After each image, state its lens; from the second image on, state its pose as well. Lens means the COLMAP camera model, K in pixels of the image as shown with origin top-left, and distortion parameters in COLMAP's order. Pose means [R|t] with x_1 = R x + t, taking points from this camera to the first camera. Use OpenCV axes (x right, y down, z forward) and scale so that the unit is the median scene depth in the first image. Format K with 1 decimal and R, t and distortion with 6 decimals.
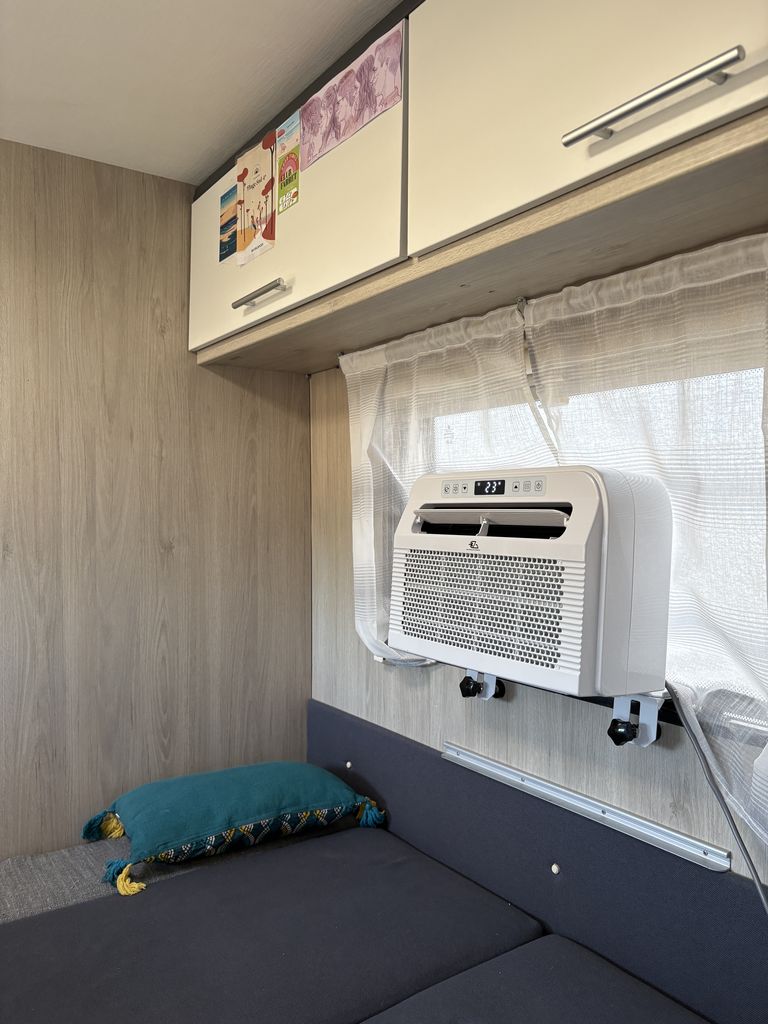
lens RADIAL K [[775.2, 0, 384.0], [0, 775.2, 512.0], [0, 0, 1]] dist [0.004038, -0.002195]
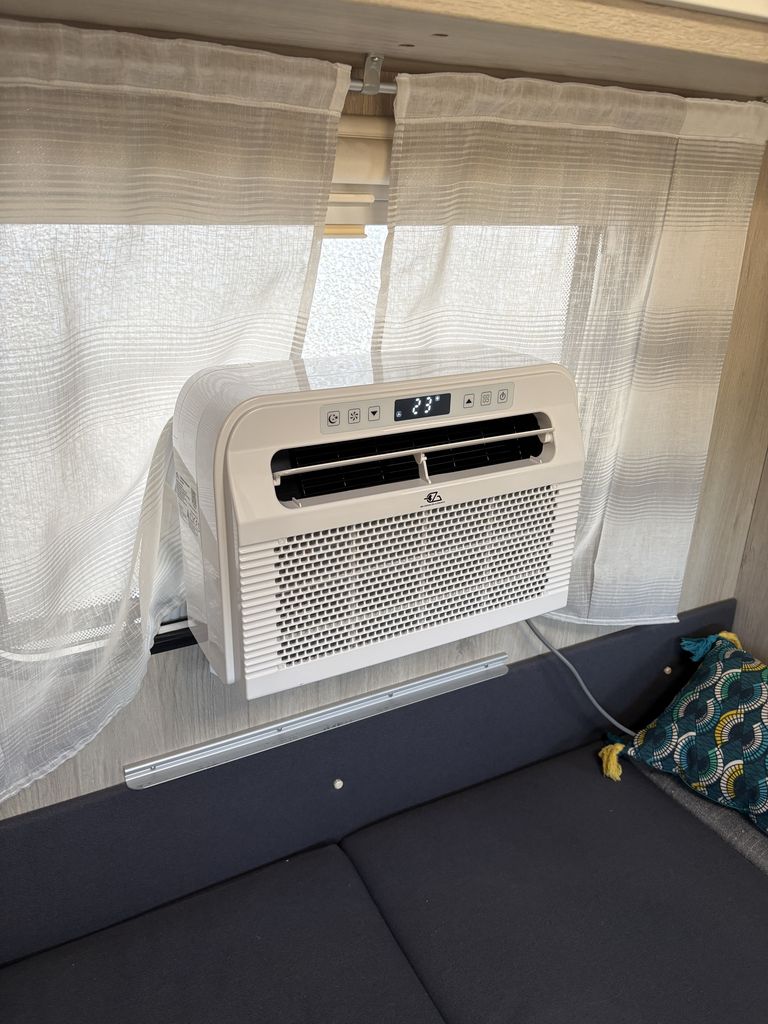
lens RADIAL K [[778.0, 0, 382.9], [0, 778.0, 575.9], [0, 0, 1]] dist [0.001279, 0.000374]
pose [[0.083769, -0.476727, 0.875051, -0.526317], [-0.039017, 0.875895, 0.480922, -0.227154], [-0.995721, -0.074428, 0.054773, 1.002680]]
